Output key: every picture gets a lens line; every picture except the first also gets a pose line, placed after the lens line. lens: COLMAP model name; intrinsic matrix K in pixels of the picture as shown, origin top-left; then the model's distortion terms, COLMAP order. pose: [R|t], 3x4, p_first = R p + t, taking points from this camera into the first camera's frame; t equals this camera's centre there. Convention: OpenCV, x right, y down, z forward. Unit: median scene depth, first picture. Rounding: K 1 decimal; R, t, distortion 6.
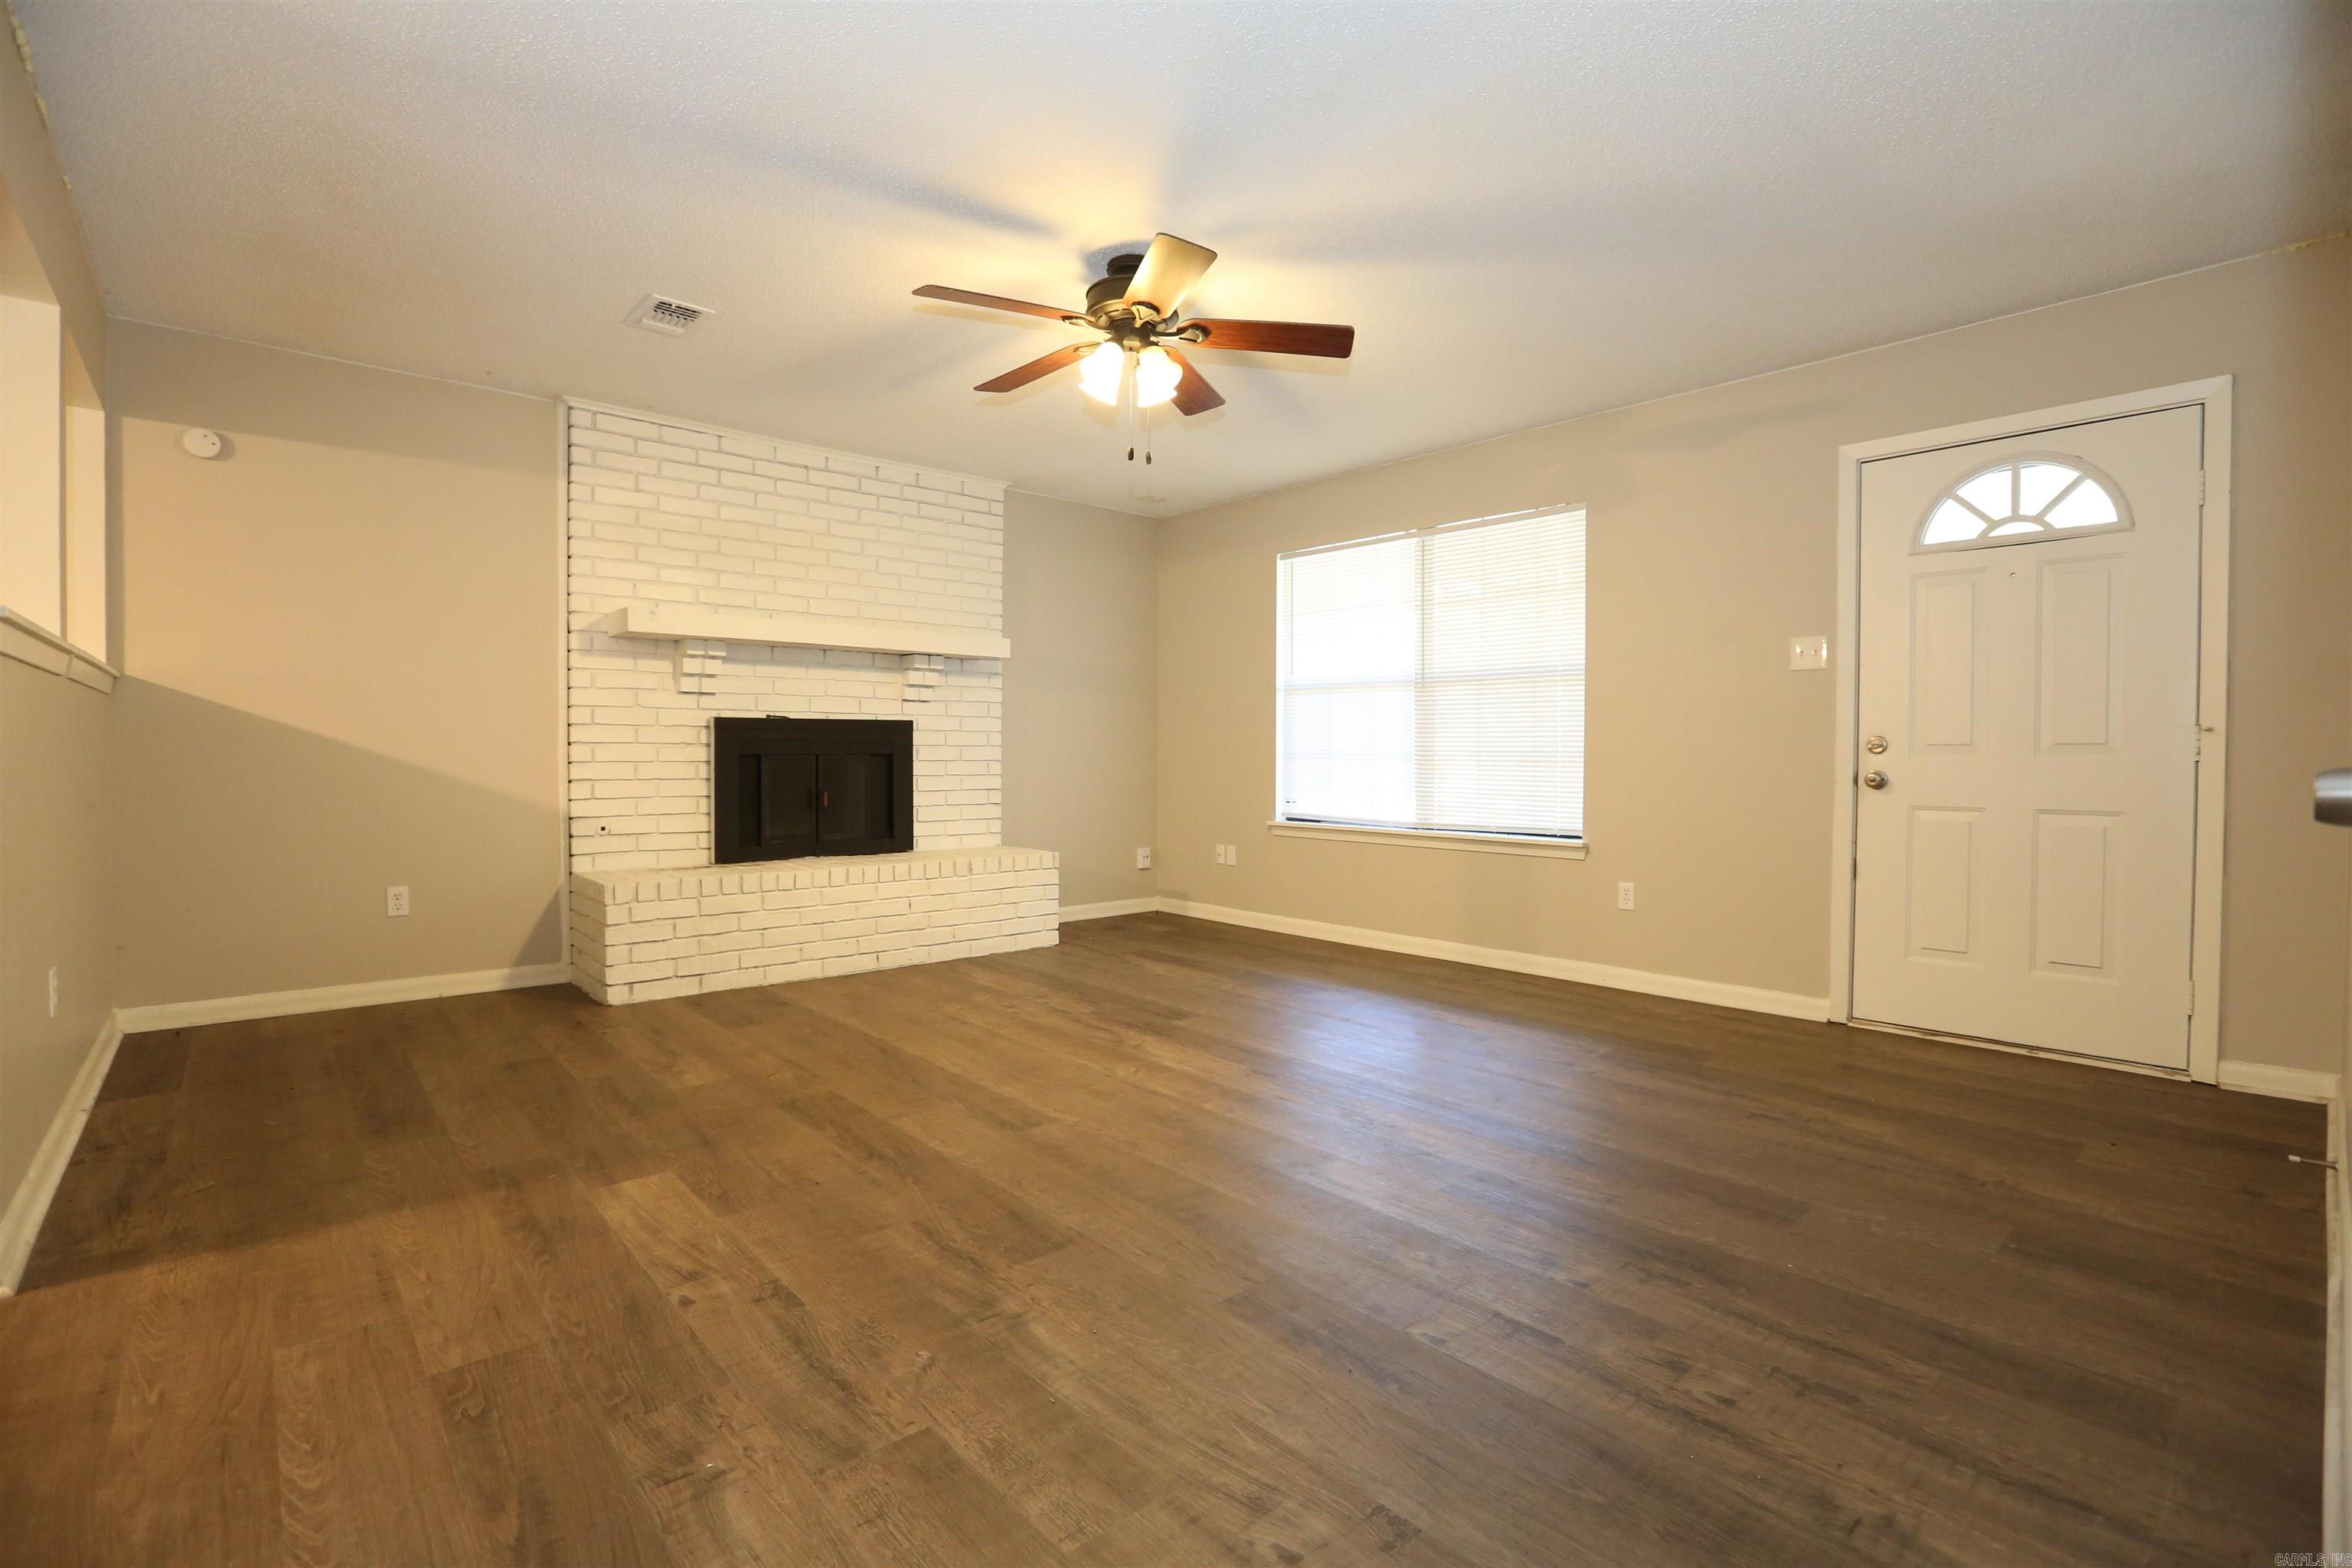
lens RADIAL K [[1063.7, 0, 1159.4], [0, 1063.7, 774.5], [0, 0, 1]] dist [-0.050673, 0.012721]
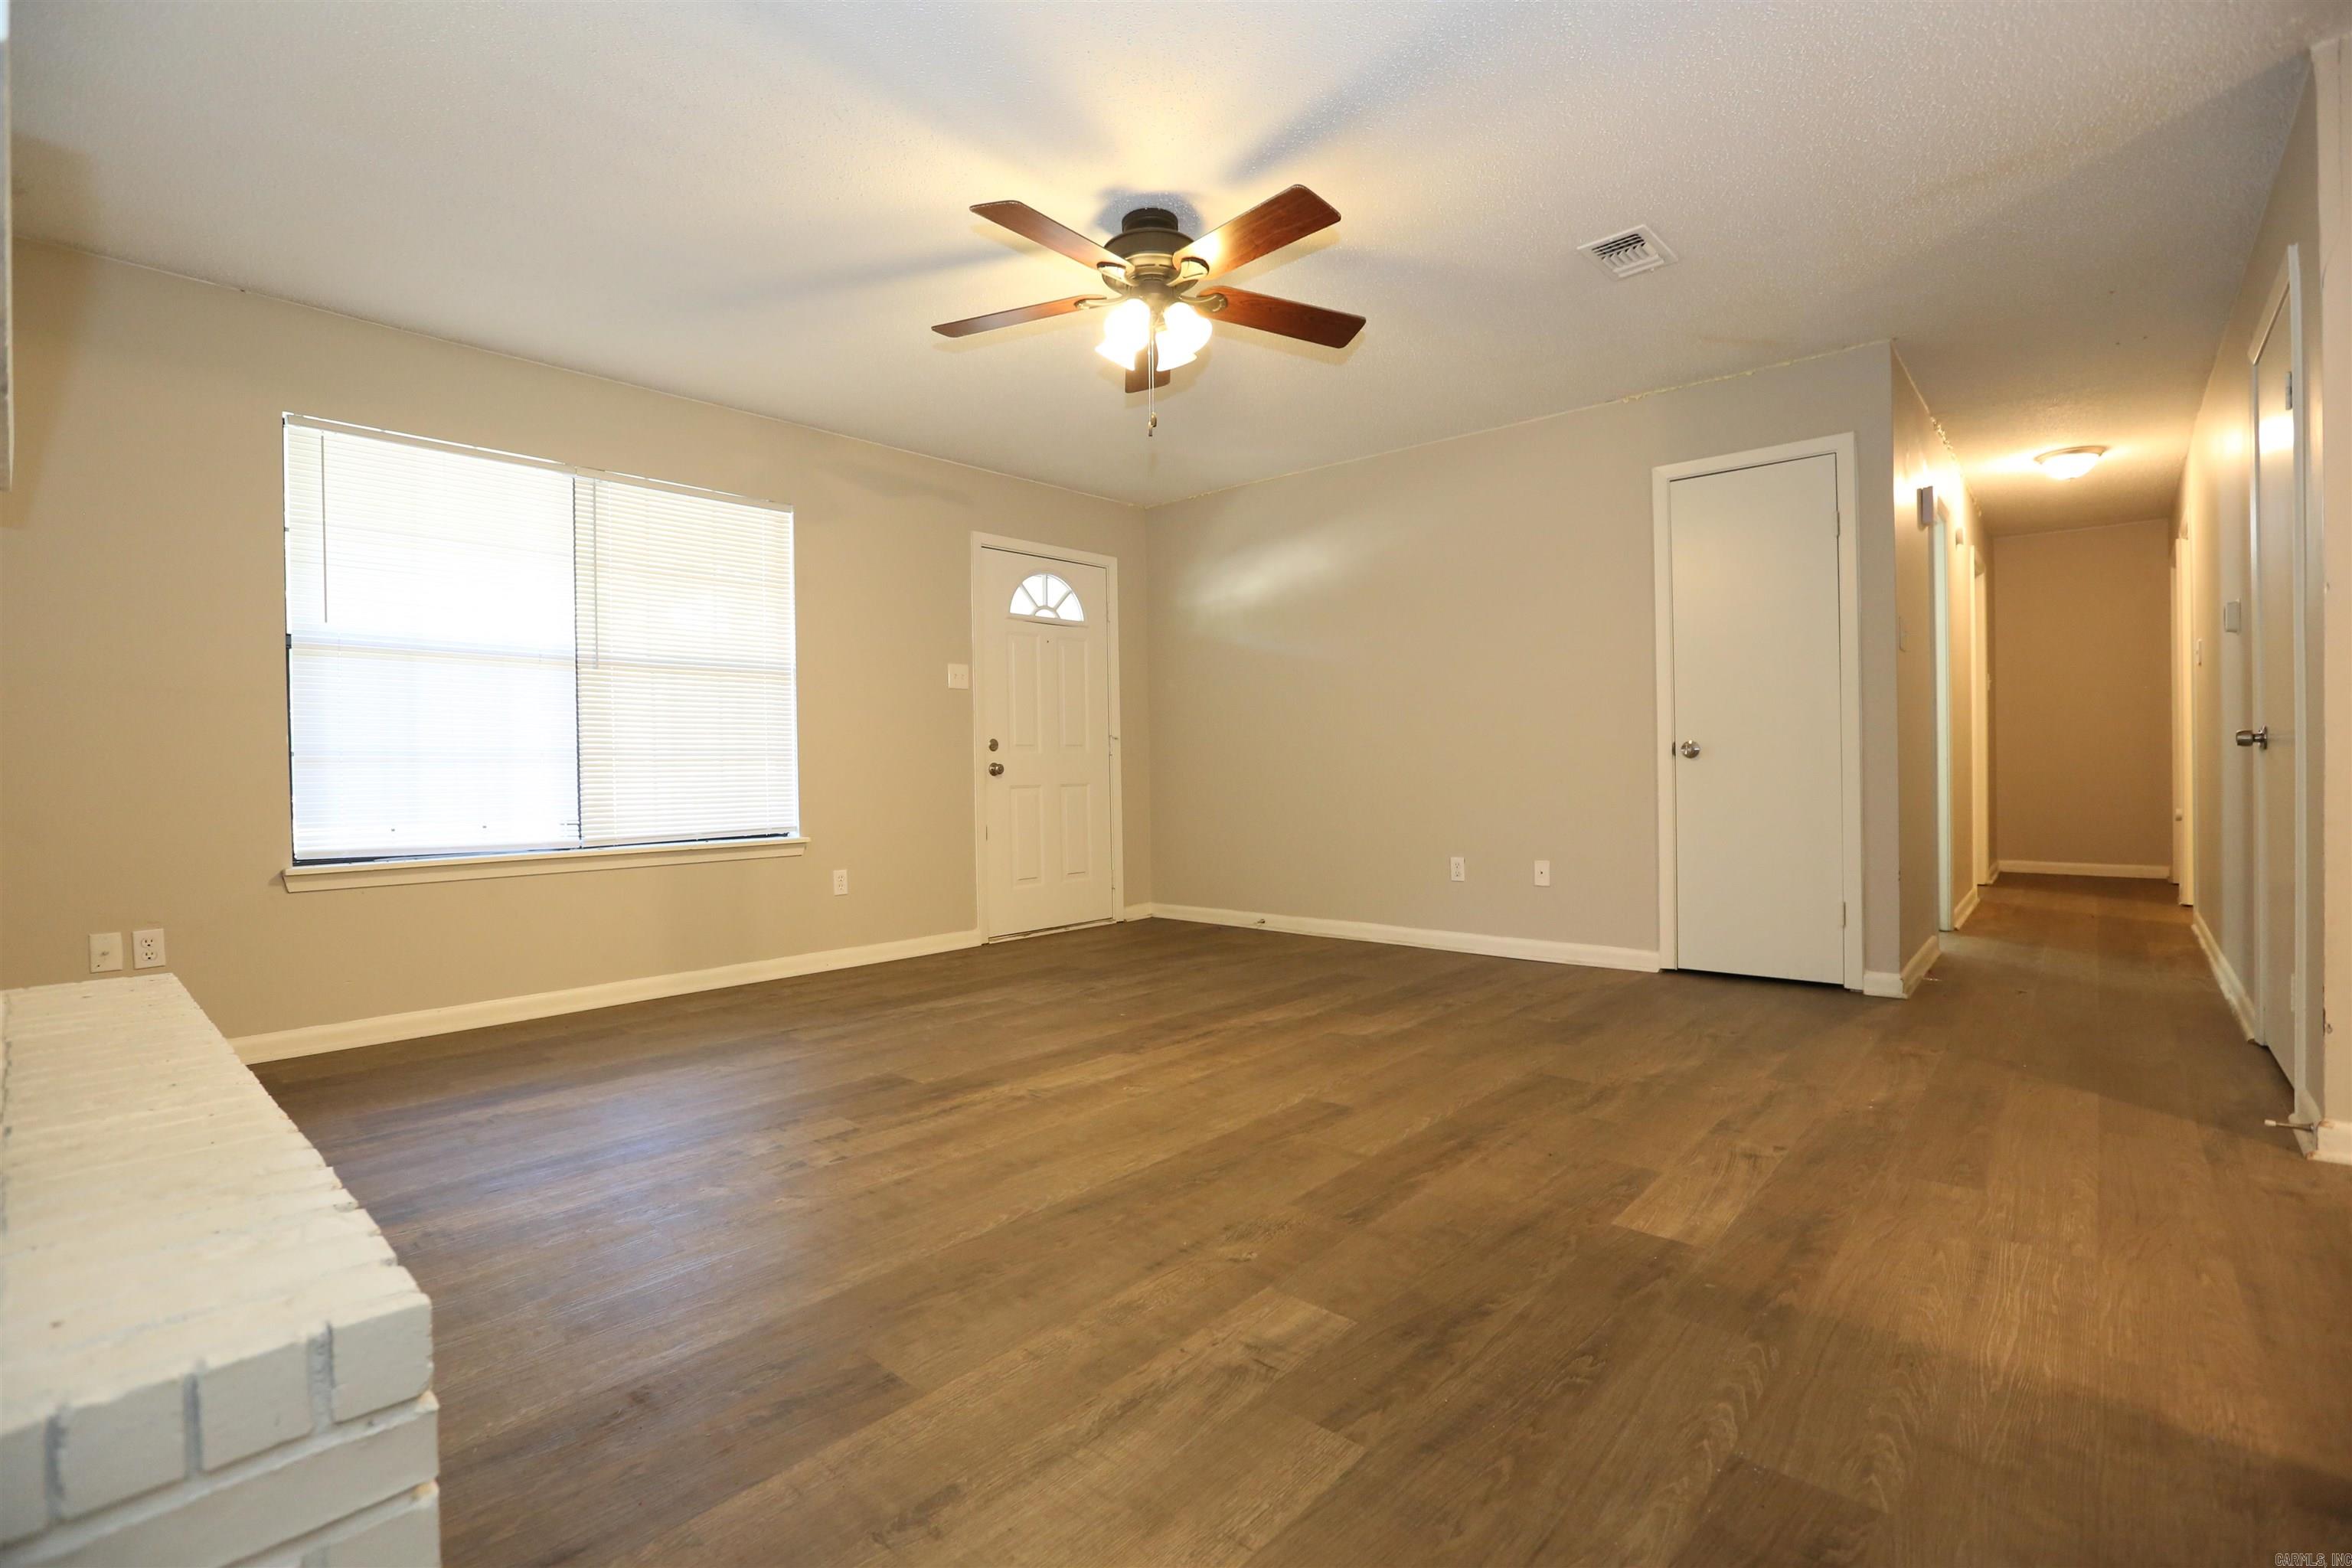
lens RADIAL K [[1063.7, 0, 1173.7], [0, 1063.7, 788.2], [0, 0, 1]] dist [-0.050673, 0.012721]
pose [[-0.120294, -0.023977, 0.992449, -0.774435], [0.030958, 0.999131, 0.027891, -0.001889], [-0.992255, 0.034079, -0.119447, 0.890059]]
